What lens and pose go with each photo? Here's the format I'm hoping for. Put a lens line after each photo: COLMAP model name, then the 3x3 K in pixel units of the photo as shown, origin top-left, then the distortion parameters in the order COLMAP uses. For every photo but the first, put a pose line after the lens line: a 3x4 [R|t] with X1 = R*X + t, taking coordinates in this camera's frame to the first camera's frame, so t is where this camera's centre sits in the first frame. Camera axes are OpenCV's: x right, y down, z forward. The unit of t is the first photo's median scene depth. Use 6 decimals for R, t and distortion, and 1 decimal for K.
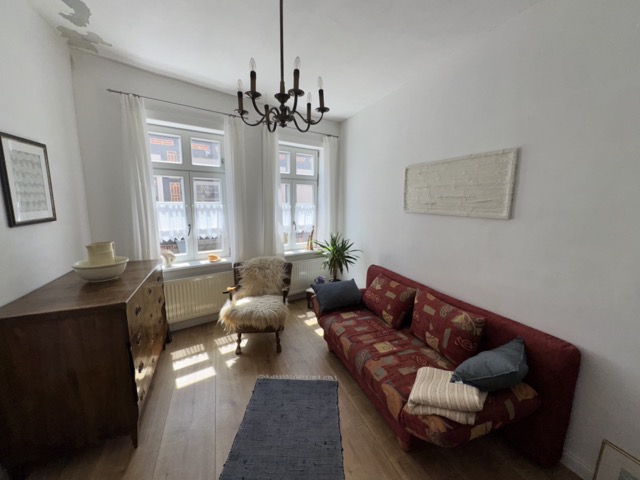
lens RADIAL K [[256.7, 0, 319.5], [0, 256.7, 239.0], [0, 0, 1]] dist [-0.001169, 0.000677]
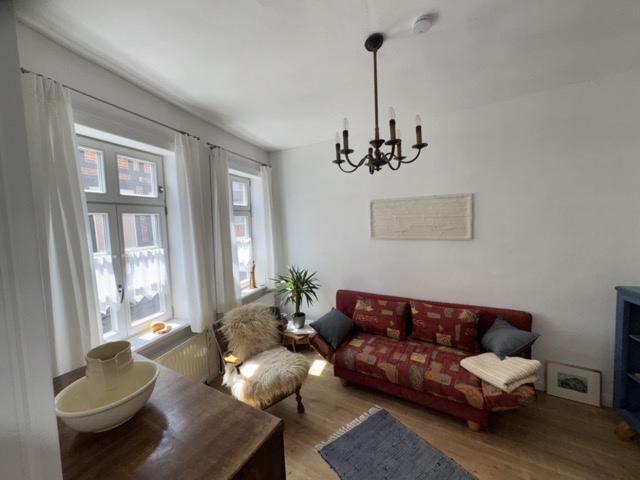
lens RADIAL K [[256.7, 0, 321.3], [0, 256.7, 238.7], [0, 0, 1]] dist [-0.001169, 0.000677]
pose [[0.801609, -0.084353, 0.591868, -0.668574], [0.134236, 0.990113, -0.040694, -0.110039], [-0.582583, 0.112071, 0.805007, 0.238034]]
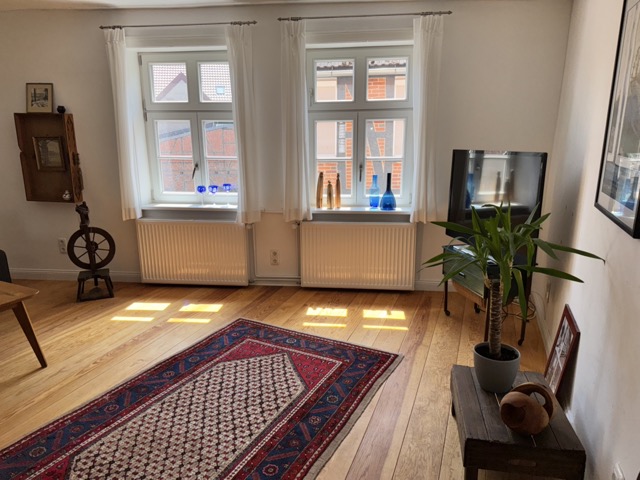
lens RADIAL K [[449.3, 0, 319.5], [0, 449.3, 240.9], [0, 0, 1]] dist [0.063272, -0.079683]
pose [[0.747108, 0.099711, -0.657181, 0.846881], [-0.081925, 0.994960, 0.057826, -0.008882], [0.659635, 0.010637, 0.751511, 0.387432]]
